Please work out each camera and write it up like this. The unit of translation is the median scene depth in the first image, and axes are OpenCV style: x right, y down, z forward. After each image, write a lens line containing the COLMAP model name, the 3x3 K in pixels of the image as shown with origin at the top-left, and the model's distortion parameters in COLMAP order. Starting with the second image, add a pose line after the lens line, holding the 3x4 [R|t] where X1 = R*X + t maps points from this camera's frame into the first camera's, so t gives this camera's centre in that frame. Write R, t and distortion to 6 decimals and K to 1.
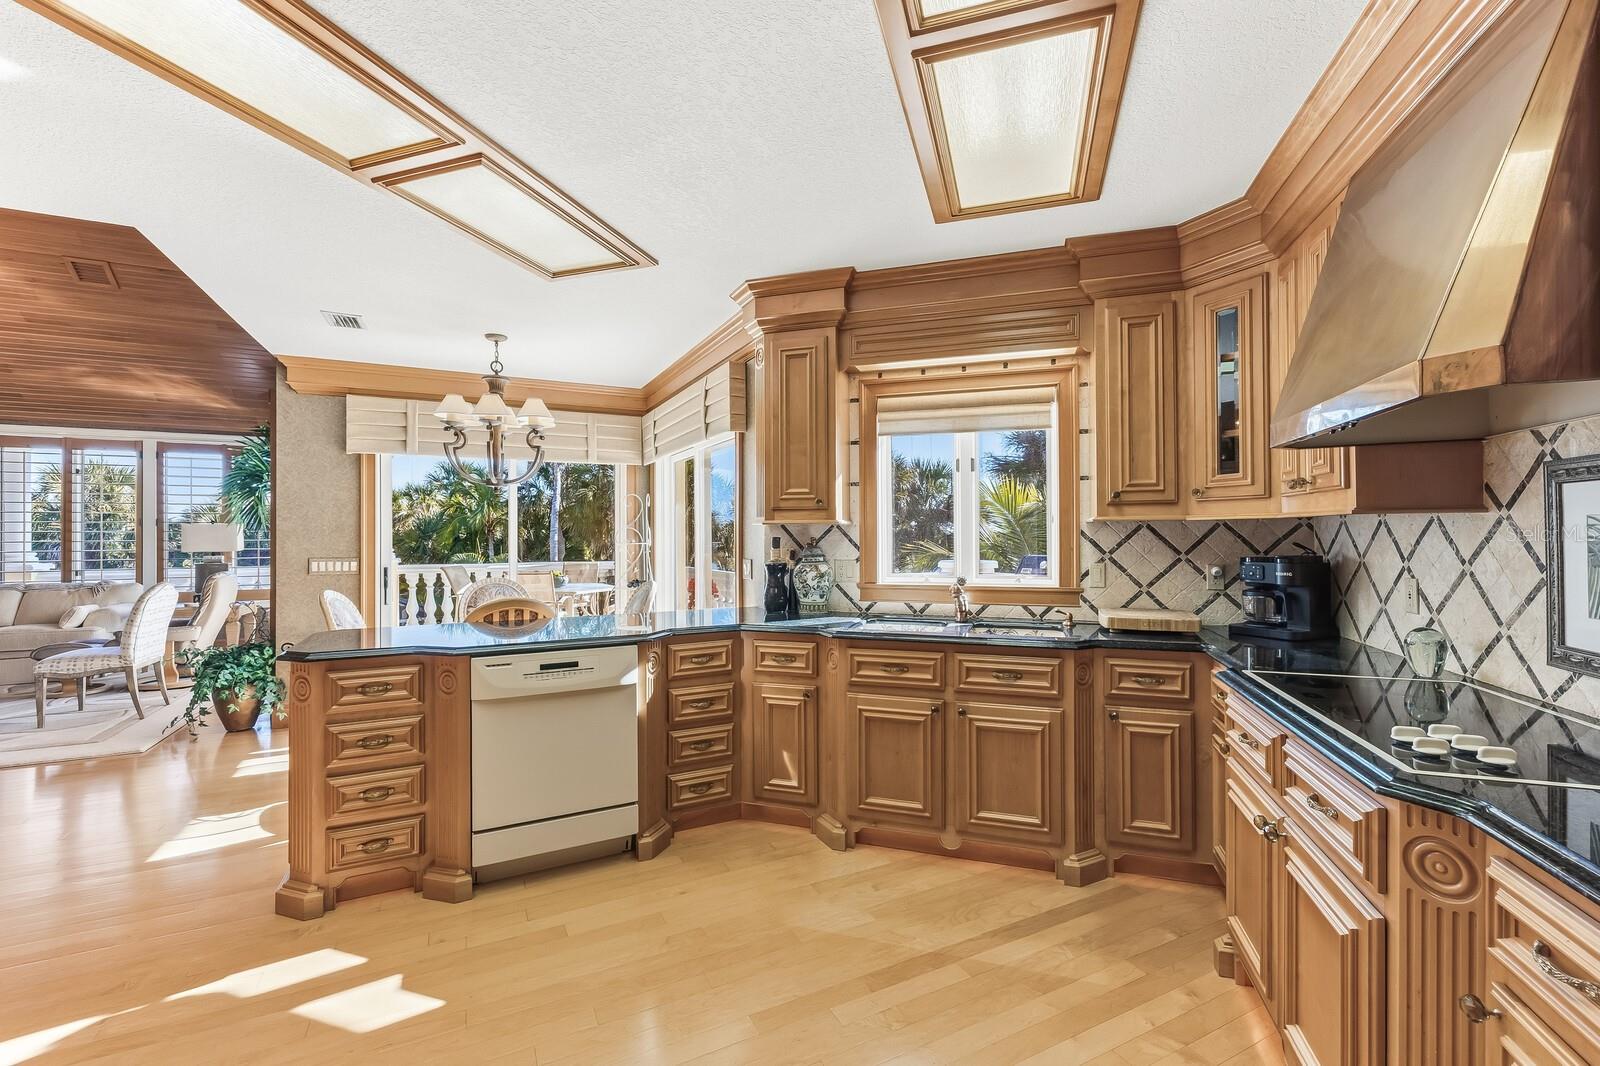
lens RADIAL K [[679.9, 0, 808.7], [0, 679.9, 530.5], [0, 0, 1]] dist [-0.000902, 0.000177]
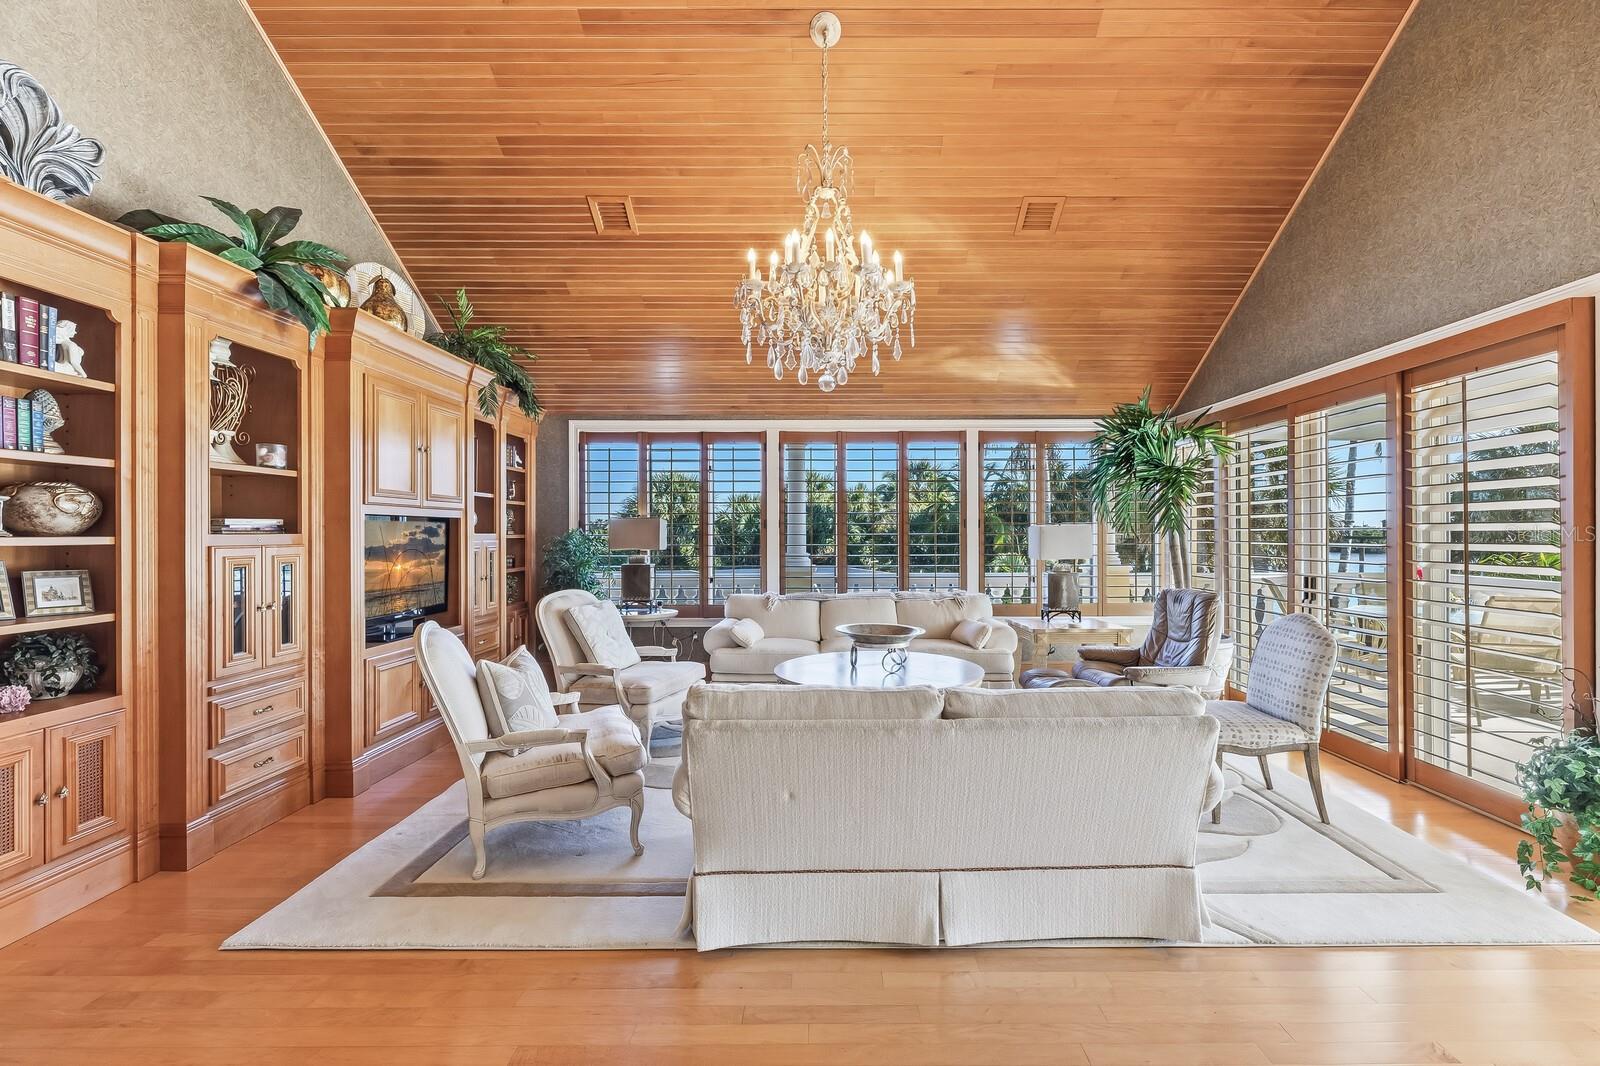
lens RADIAL K [[679.9, 0, 808.7], [0, 679.9, 530.5], [0, 0, 1]] dist [-0.000902, 0.000177]
pose [[0.890464, -0.002012, -0.455049, -0.777400], [0.003659, 0.999990, 0.002740, -0.005907], [0.455039, -0.004105, 0.890462, 0.125563]]
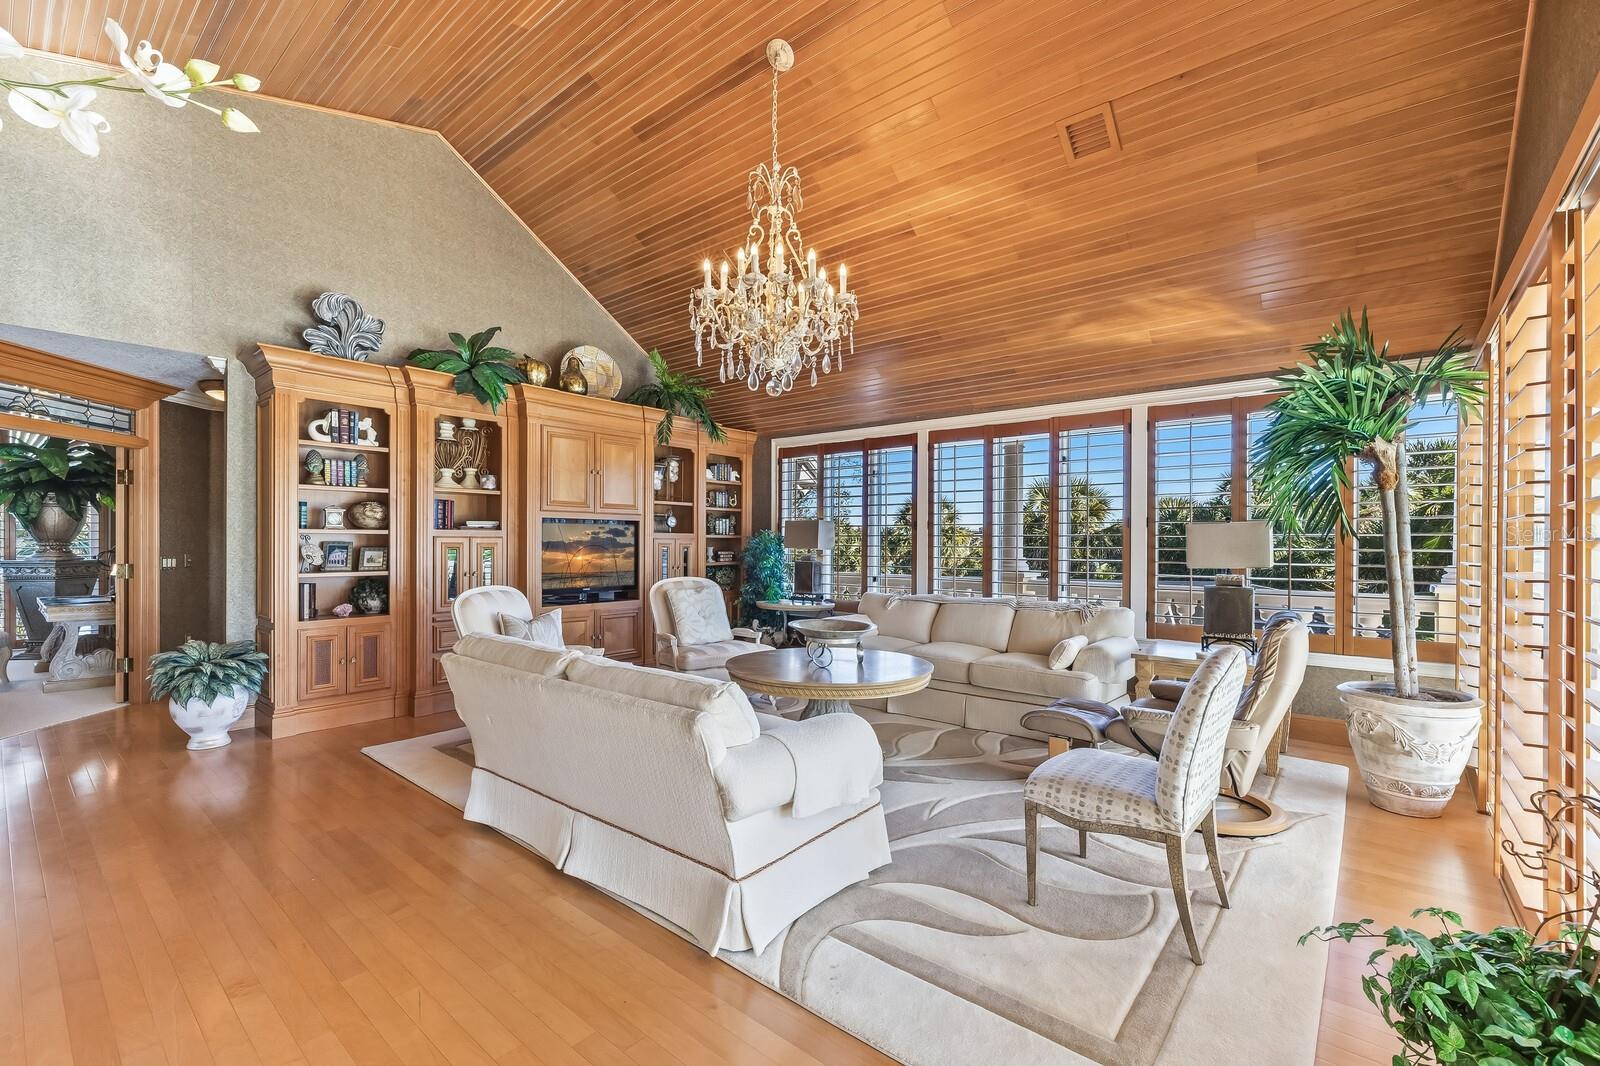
lens RADIAL K [[680.4, 0, 801.0], [0, 680.4, 538.3], [0, 0, 1]] dist [0.025618, -0.000012]
pose [[0.390239, 0.001125, -0.920713, -0.463283], [-0.001842, 0.999998, 0.000441, 0.004812], [0.920712, 0.001524, 0.390241, 0.408447]]
